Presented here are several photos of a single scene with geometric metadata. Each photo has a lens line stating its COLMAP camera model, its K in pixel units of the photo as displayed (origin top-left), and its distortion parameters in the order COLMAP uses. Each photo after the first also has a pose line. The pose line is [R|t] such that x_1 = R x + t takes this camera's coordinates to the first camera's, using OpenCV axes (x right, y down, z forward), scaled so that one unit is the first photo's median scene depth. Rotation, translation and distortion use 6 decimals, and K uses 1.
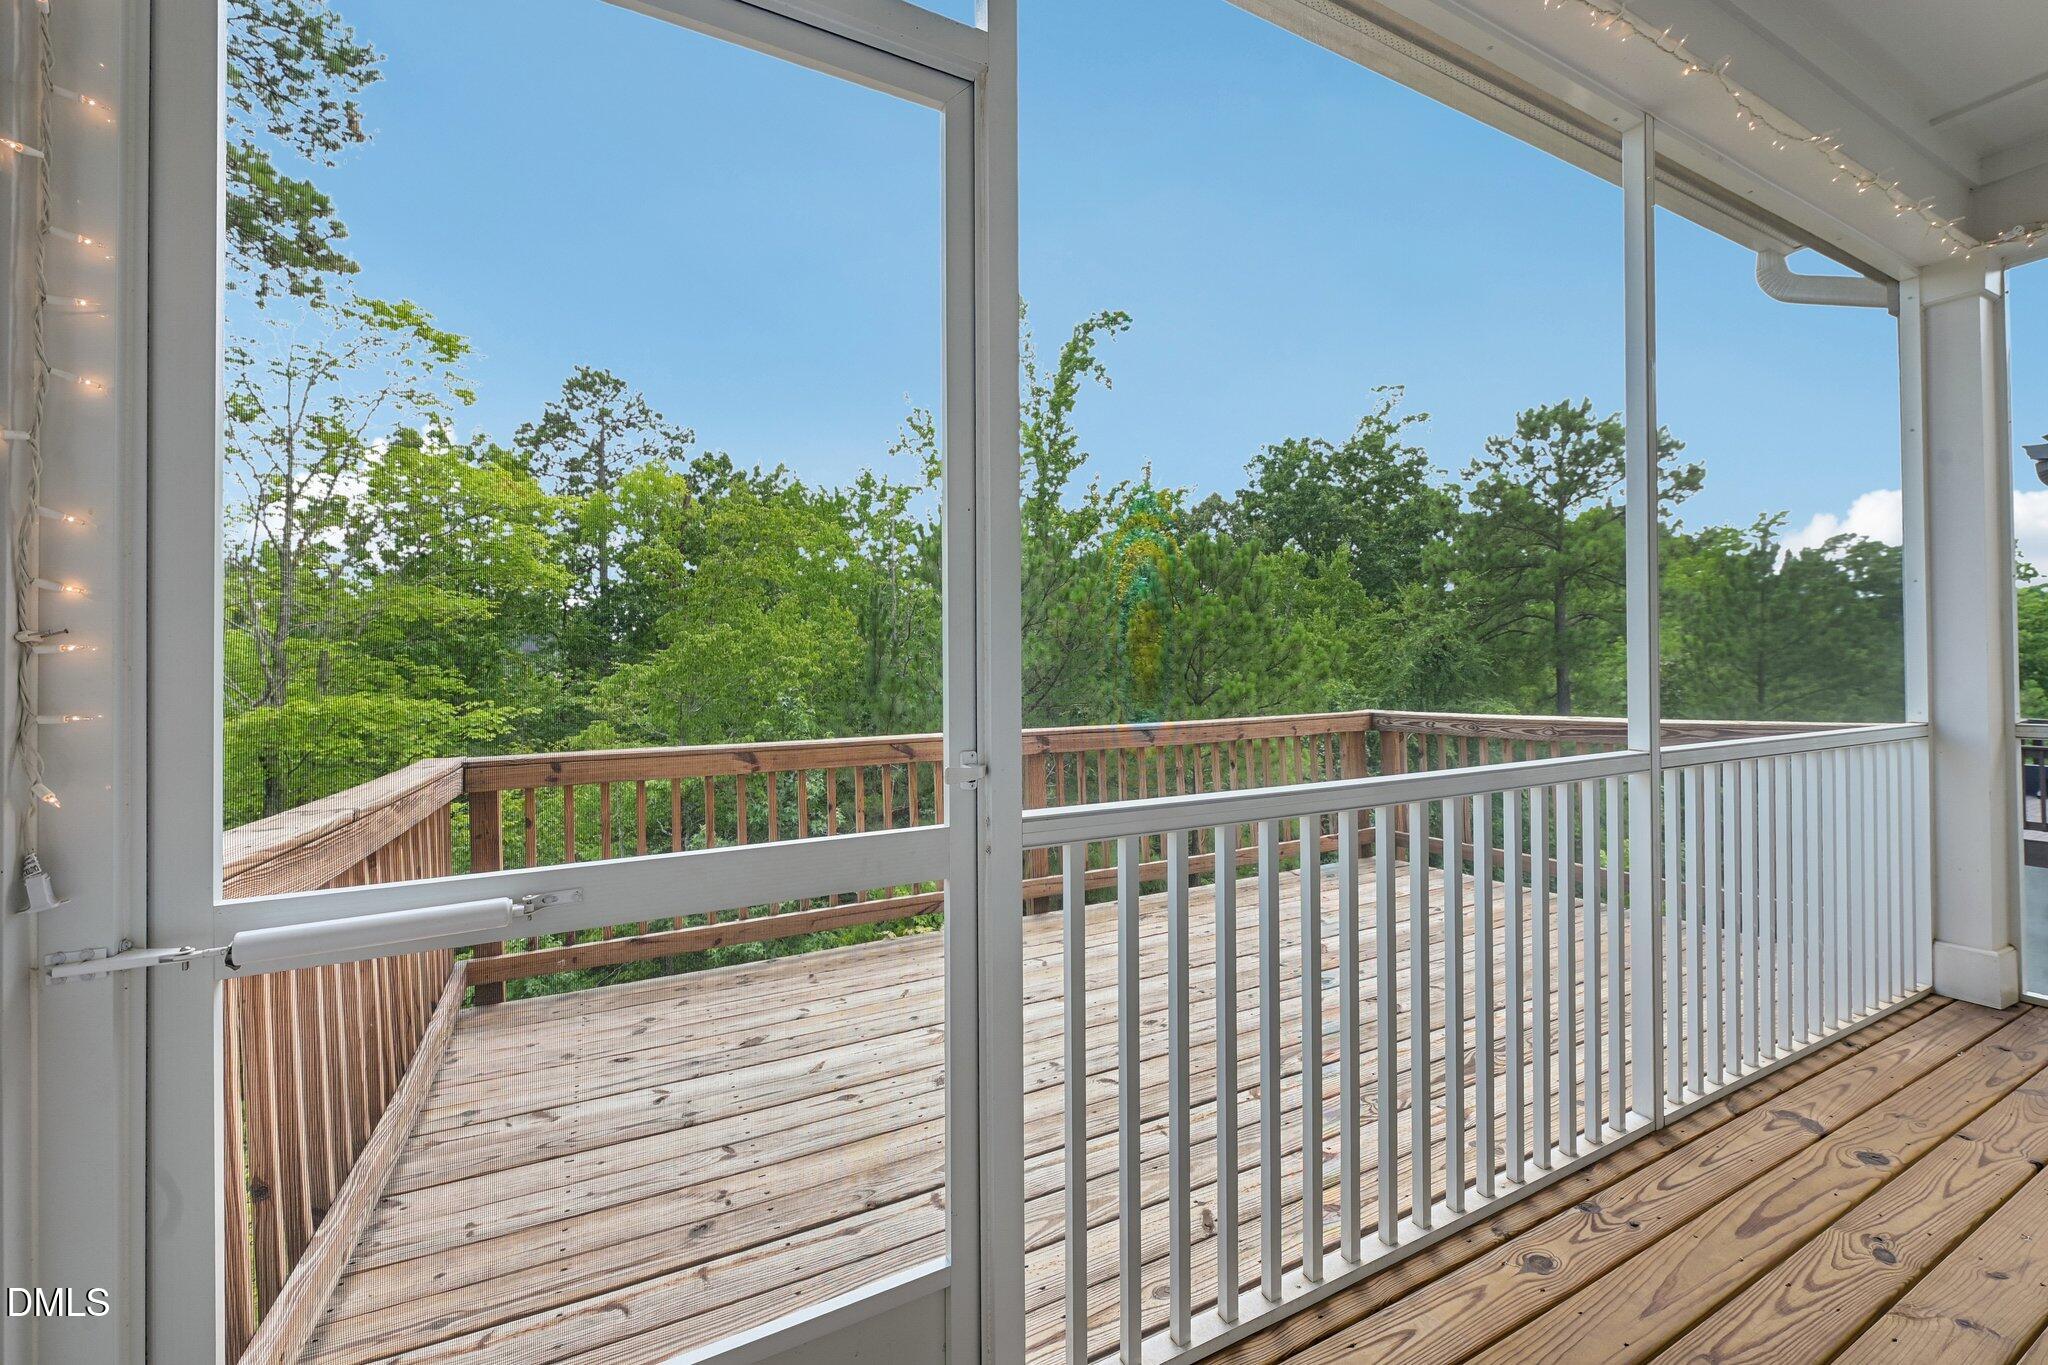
lens RADIAL K [[814.3, 0, 1034.5], [0, 814.3, 674.8], [0, 0, 1]] dist [0.005922, -0.002876]
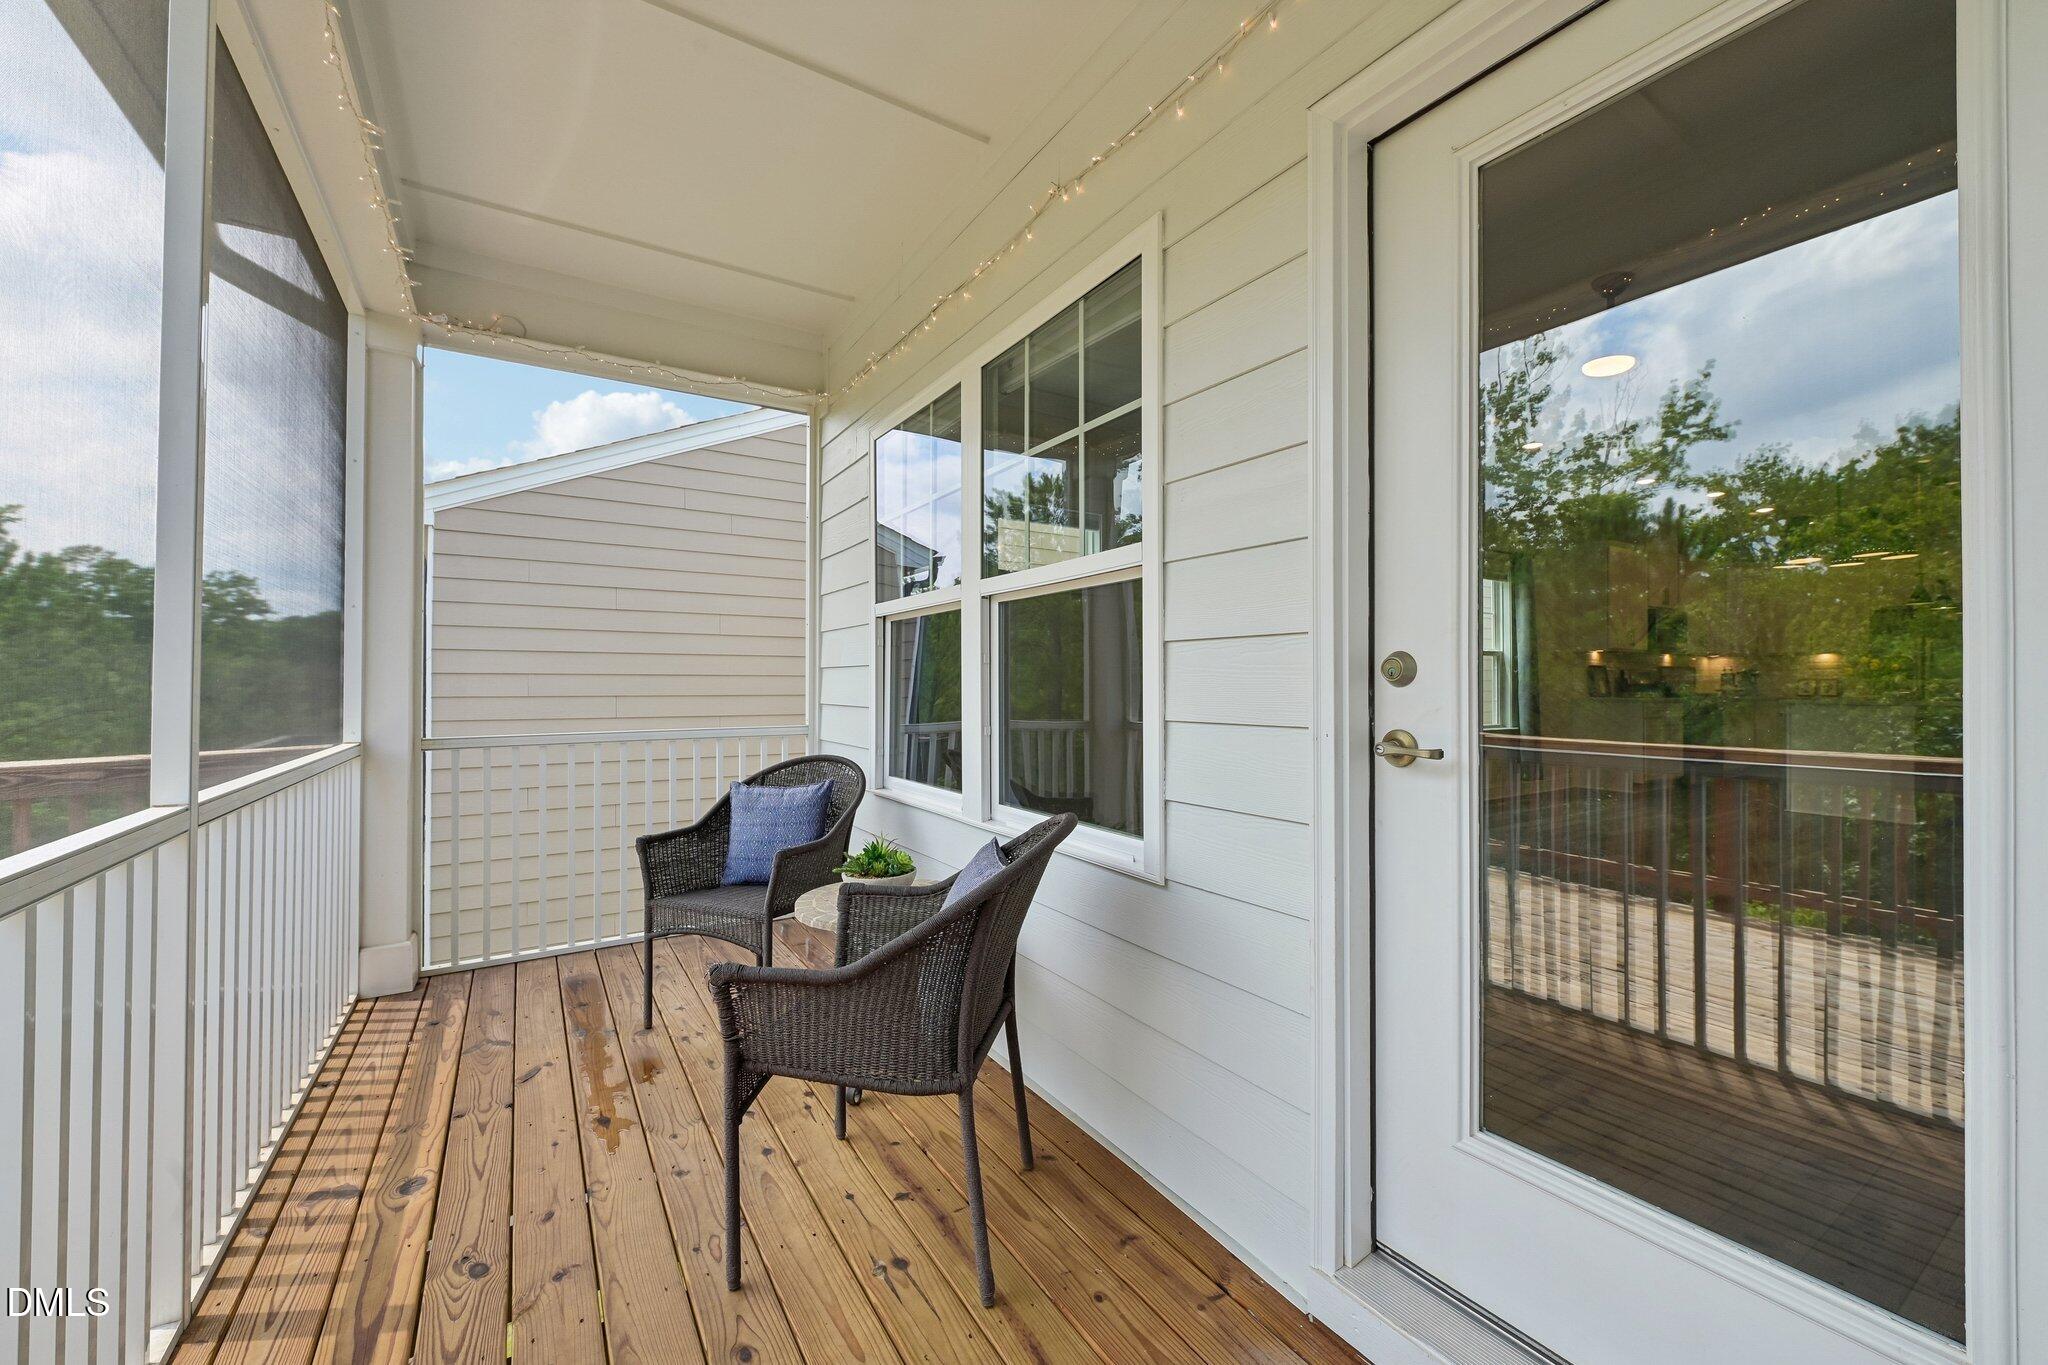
lens RADIAL K [[814.3, 0, 1013.6], [0, 814.3, 677.0], [0, 0, 1]] dist [0.005922, -0.002876]
pose [[-0.078308, 0.022379, 0.996678, -0.021224], [0.004891, 0.999745, -0.022064, 0.002942], [-0.996917, 0.003147, -0.078397, 0.267465]]
